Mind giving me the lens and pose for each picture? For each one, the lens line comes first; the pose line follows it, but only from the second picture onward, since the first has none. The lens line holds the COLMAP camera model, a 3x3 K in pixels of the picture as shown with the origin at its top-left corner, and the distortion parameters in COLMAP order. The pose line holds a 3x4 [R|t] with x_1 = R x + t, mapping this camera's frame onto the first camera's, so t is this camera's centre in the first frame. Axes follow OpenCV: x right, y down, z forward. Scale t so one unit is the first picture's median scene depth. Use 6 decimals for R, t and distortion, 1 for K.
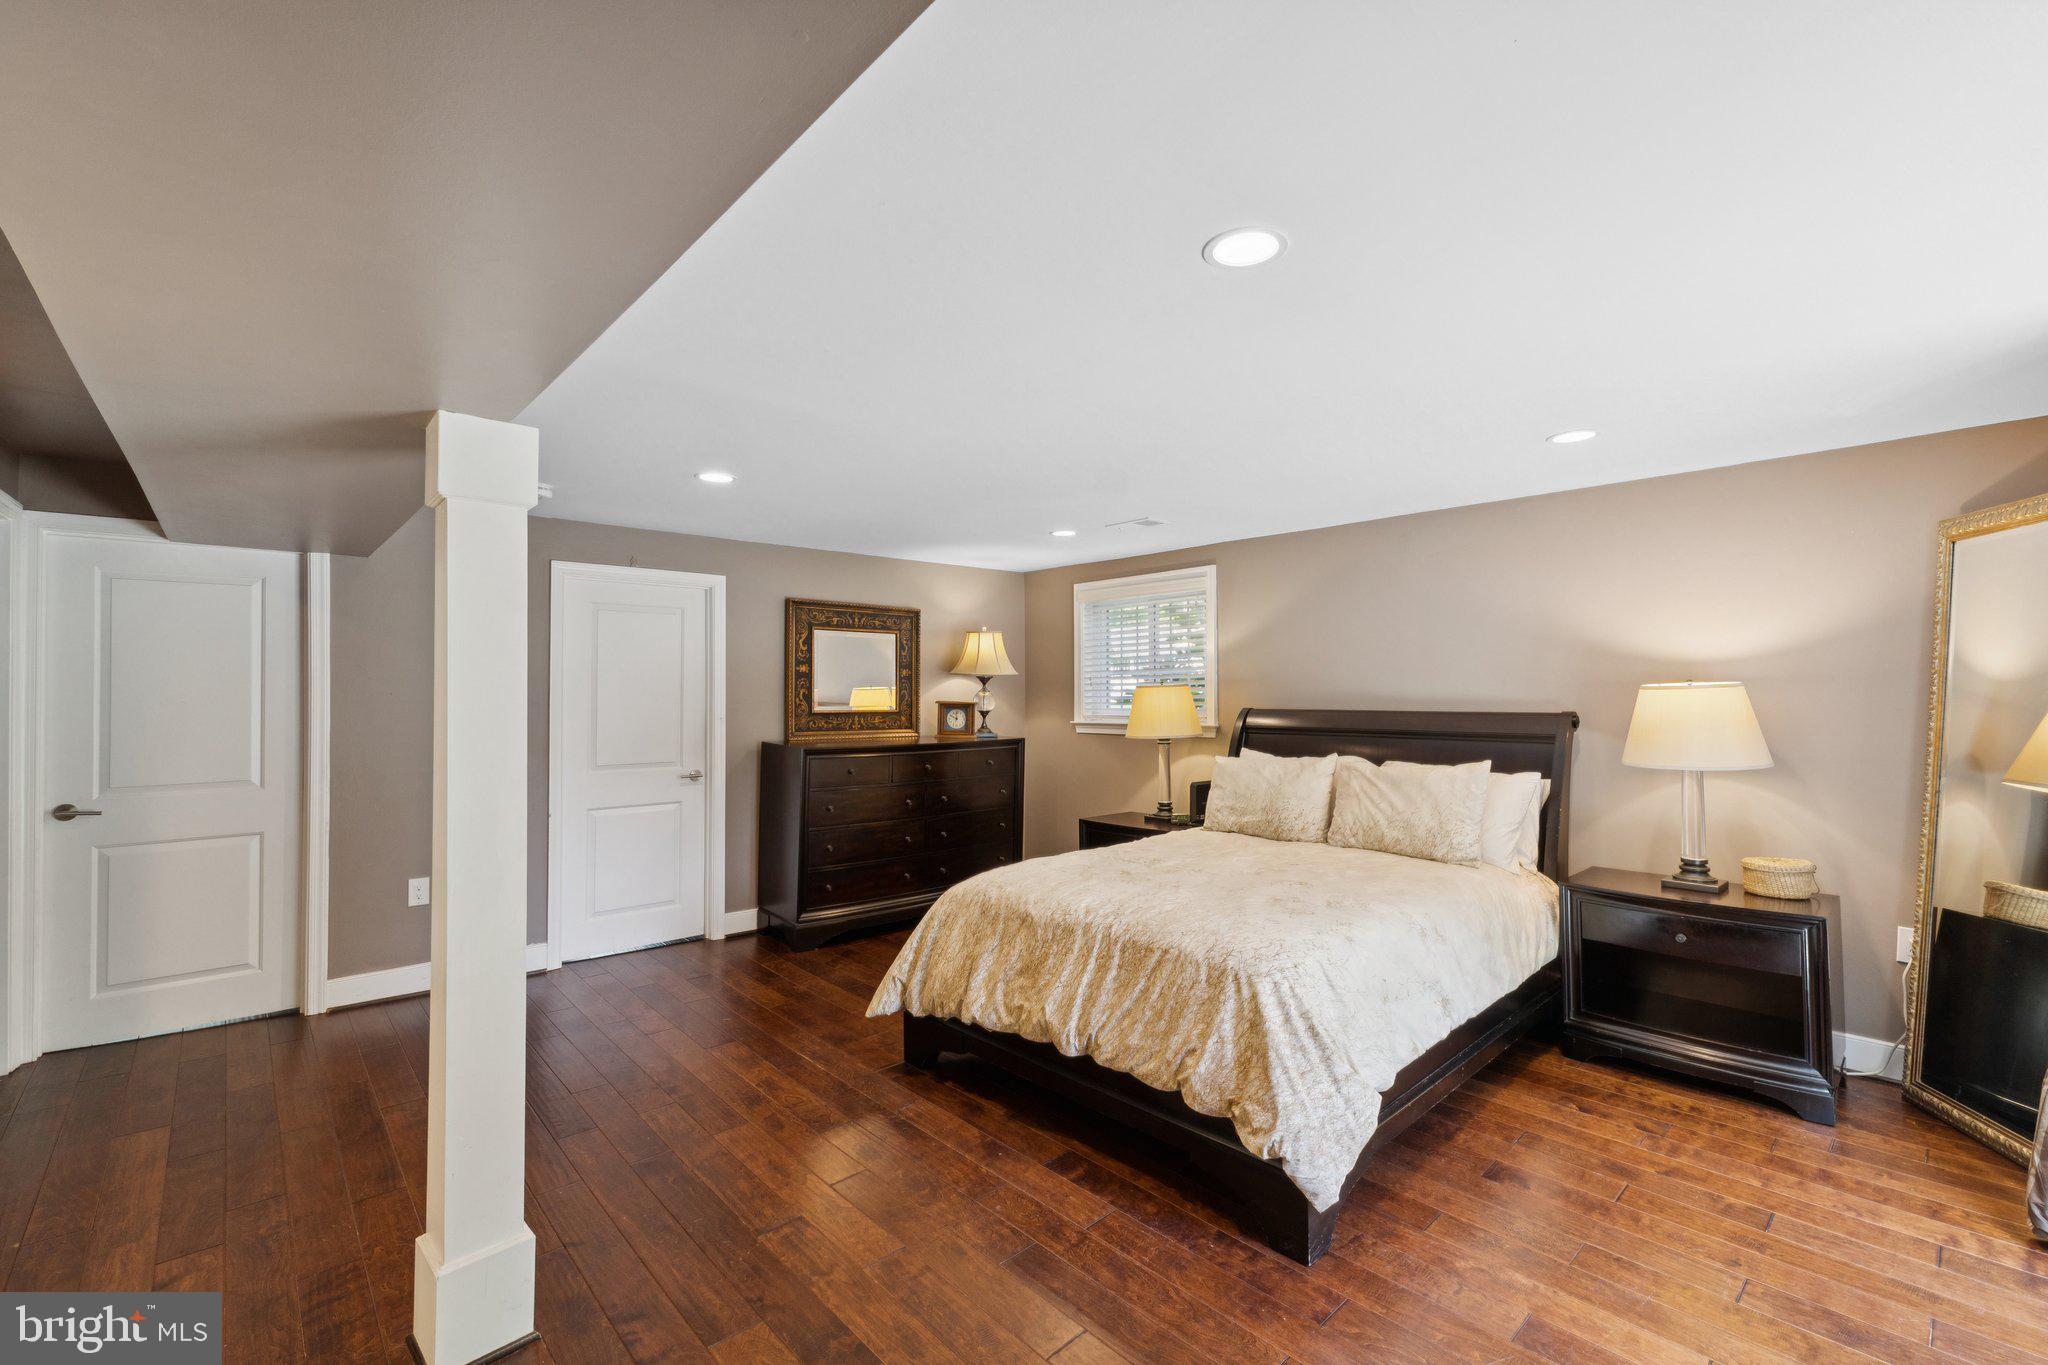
lens RADIAL K [[864.0, 0, 1031.6], [0, 864.0, 673.1], [0, 0, 1]] dist [0.004361, 0.000000]
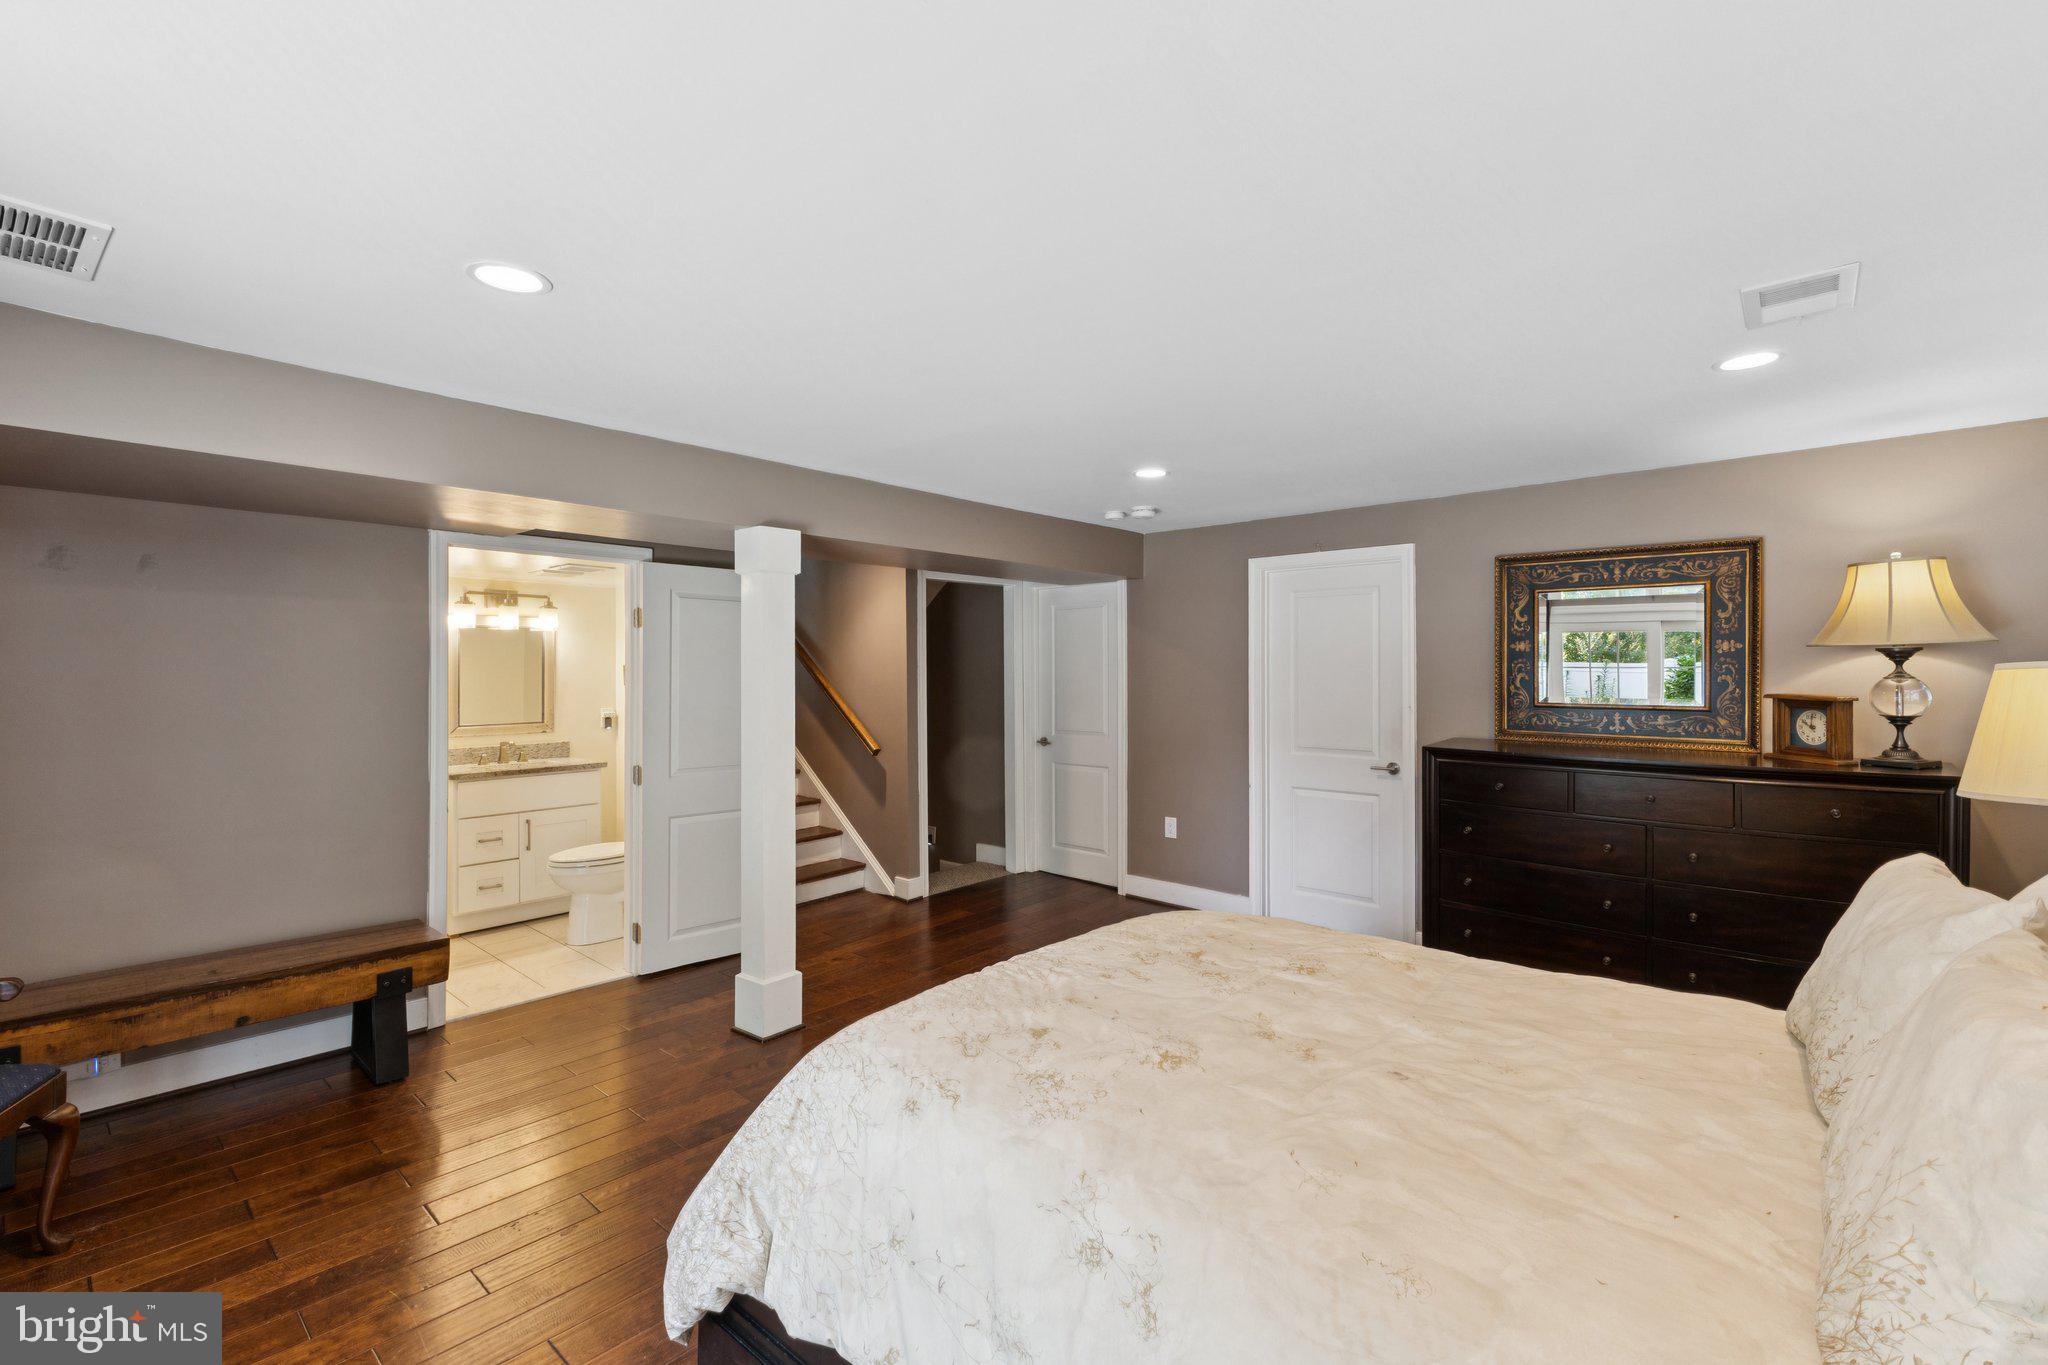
lens RADIAL K [[887.8, 0, 1030.4], [0, 887.8, 676.1], [0, 0, 1]] dist [0.008027, 0.000035]
pose [[0.104660, 0.002654, -0.994505, 0.464967], [0.023783, 0.999704, 0.005171, 0.006364], [0.994224, -0.024194, 0.104566, 0.487645]]
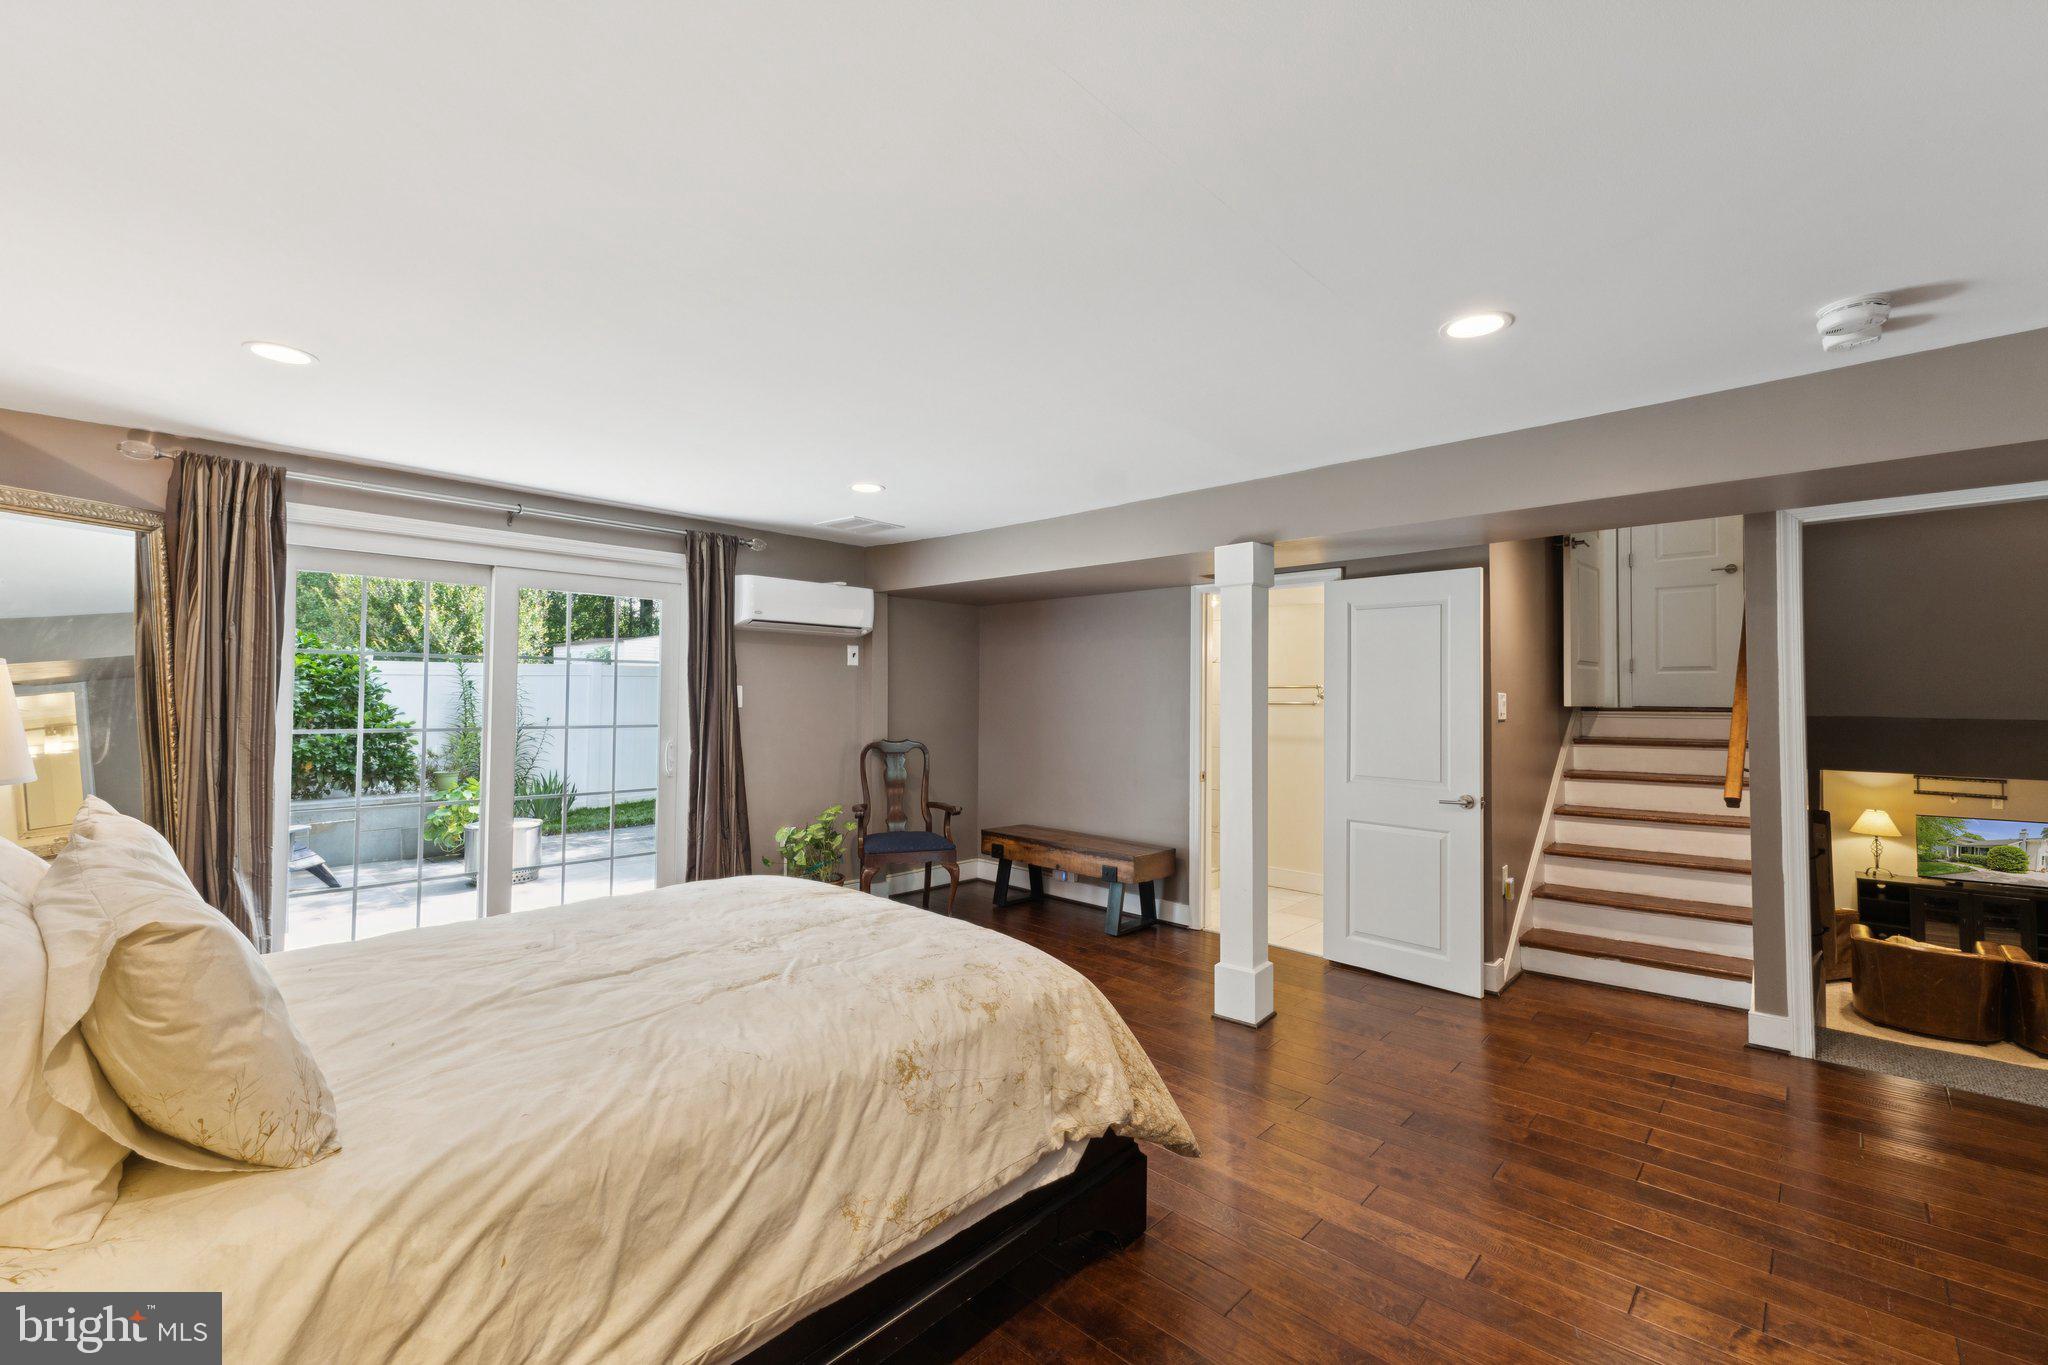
lens RADIAL K [[871.5, 0, 1026.8], [0, 871.5, 679.4], [0, 0, 1]] dist [0.009391, -0.000168]
pose [[-0.995914, -0.010894, -0.089642, 0.007494], [-0.007535, 0.999260, -0.037721, 0.030677], [0.089987, -0.036891, -0.995259, 1.050472]]
